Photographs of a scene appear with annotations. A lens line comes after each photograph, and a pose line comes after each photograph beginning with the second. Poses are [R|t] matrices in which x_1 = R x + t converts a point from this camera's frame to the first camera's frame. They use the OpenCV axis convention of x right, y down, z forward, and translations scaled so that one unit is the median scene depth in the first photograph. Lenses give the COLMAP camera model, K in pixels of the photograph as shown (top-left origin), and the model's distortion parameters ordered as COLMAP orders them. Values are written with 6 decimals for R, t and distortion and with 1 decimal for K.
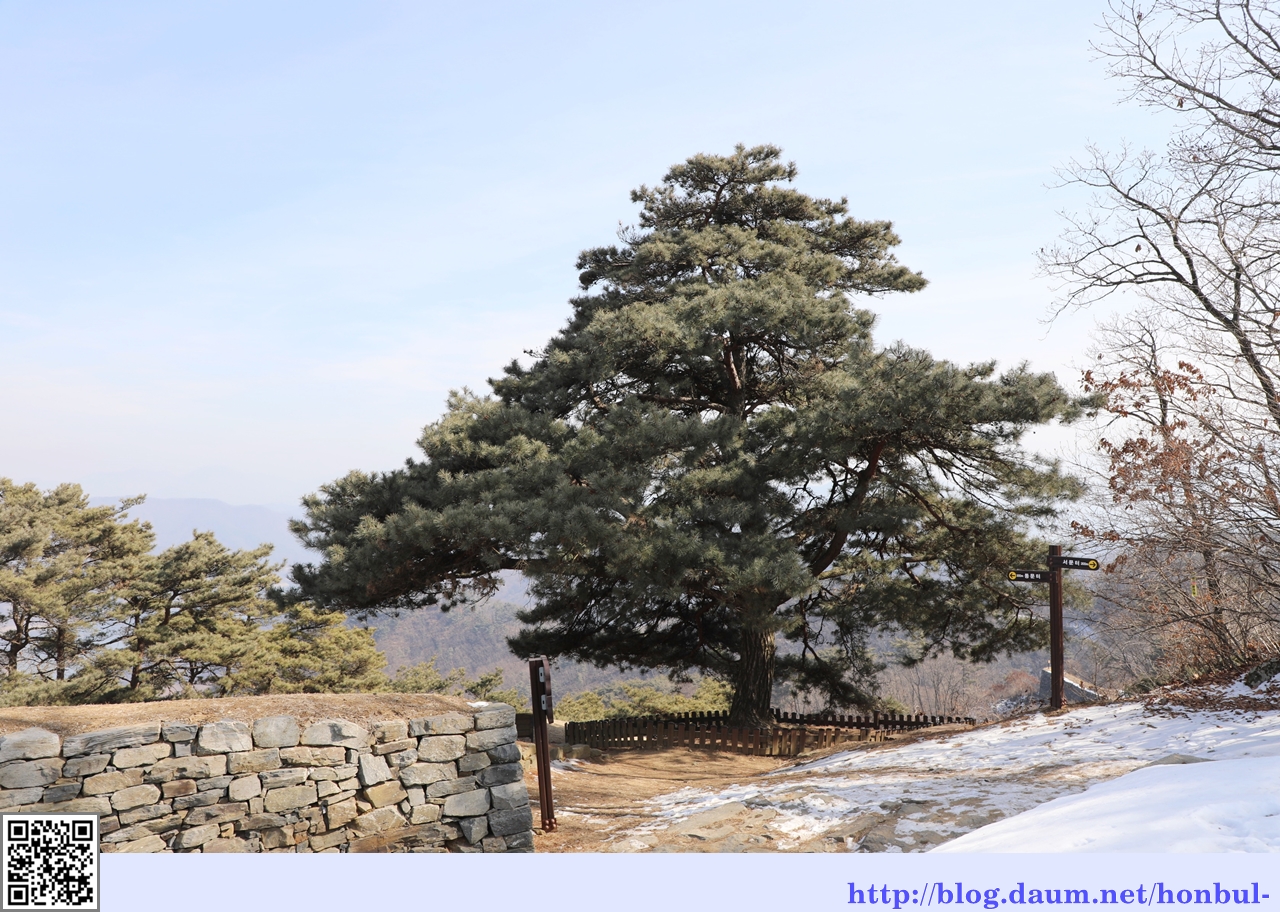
lens RADIAL K [[1031.1, 0, 640.0], [0, 1031.1, 456.0], [0, 0, 1]] dist [0.001013, 0.011666]
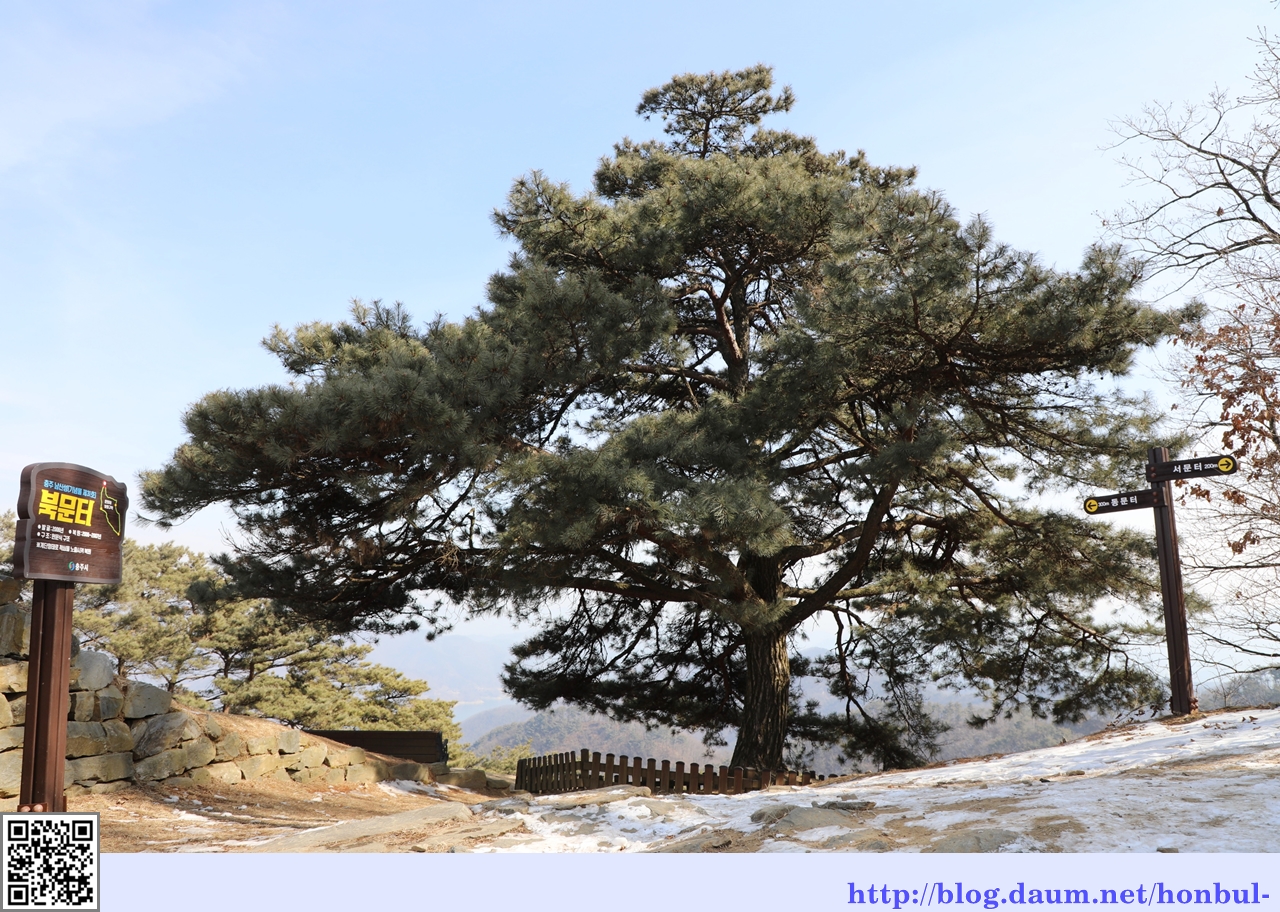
lens RADIAL K [[846.5, 0, 638.4], [0, 846.5, 455.8], [0, 0, 1]] dist [-0.063750, 0.016209]
pose [[0.988079, -0.012646, -0.153428, 0.134275], [-0.013394, 0.985780, -0.167508, 0.144887], [0.153364, 0.167566, 0.973859, 0.371188]]
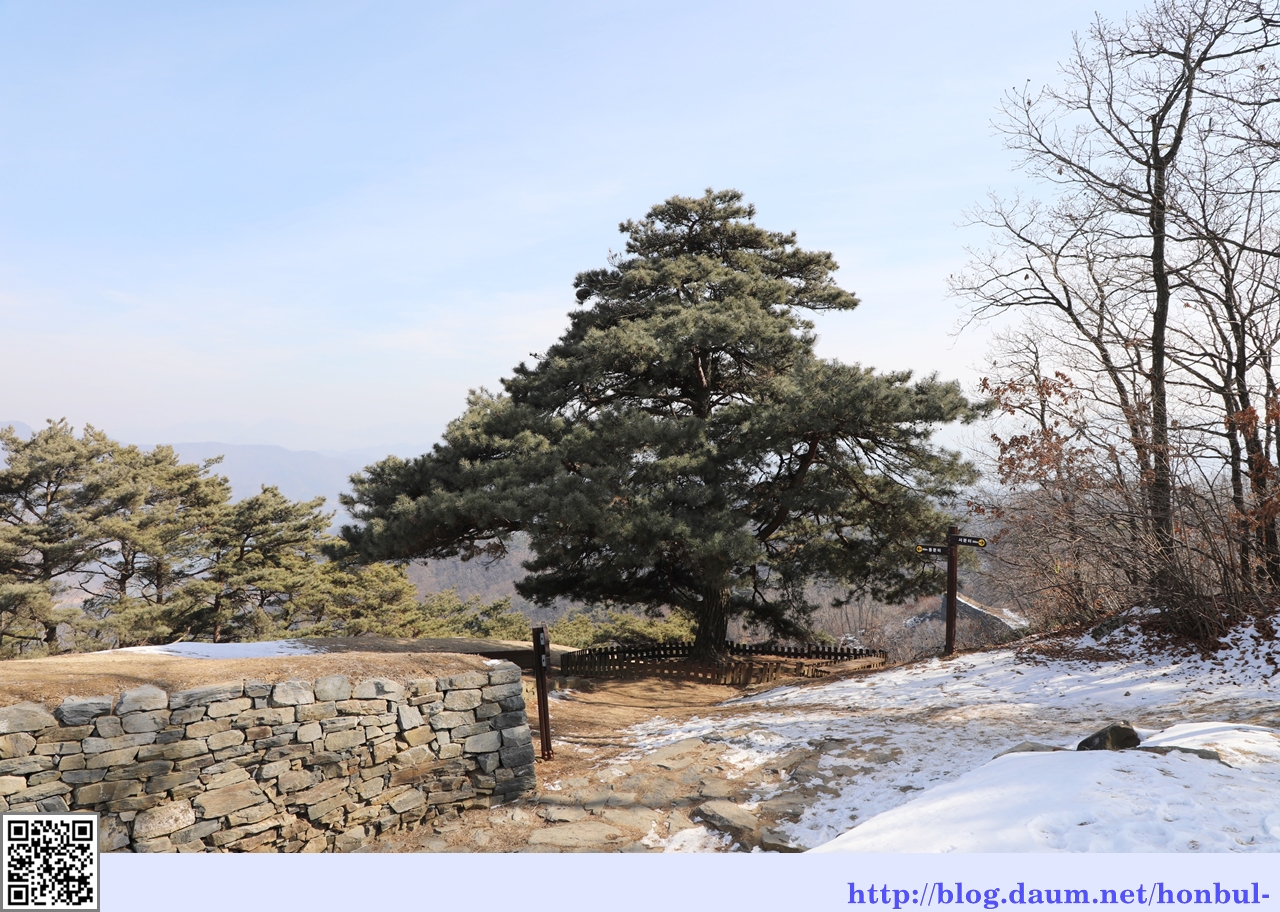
lens RADIAL K [[846.5, 0, 638.4], [0, 846.5, 455.8], [0, 0, 1]] dist [-0.063750, 0.016209]
pose [[0.999775, 0.013126, 0.016652, 0.000858], [-0.013922, 0.998721, 0.048615, -0.035006], [-0.015993, -0.048836, 0.998679, -0.008098]]
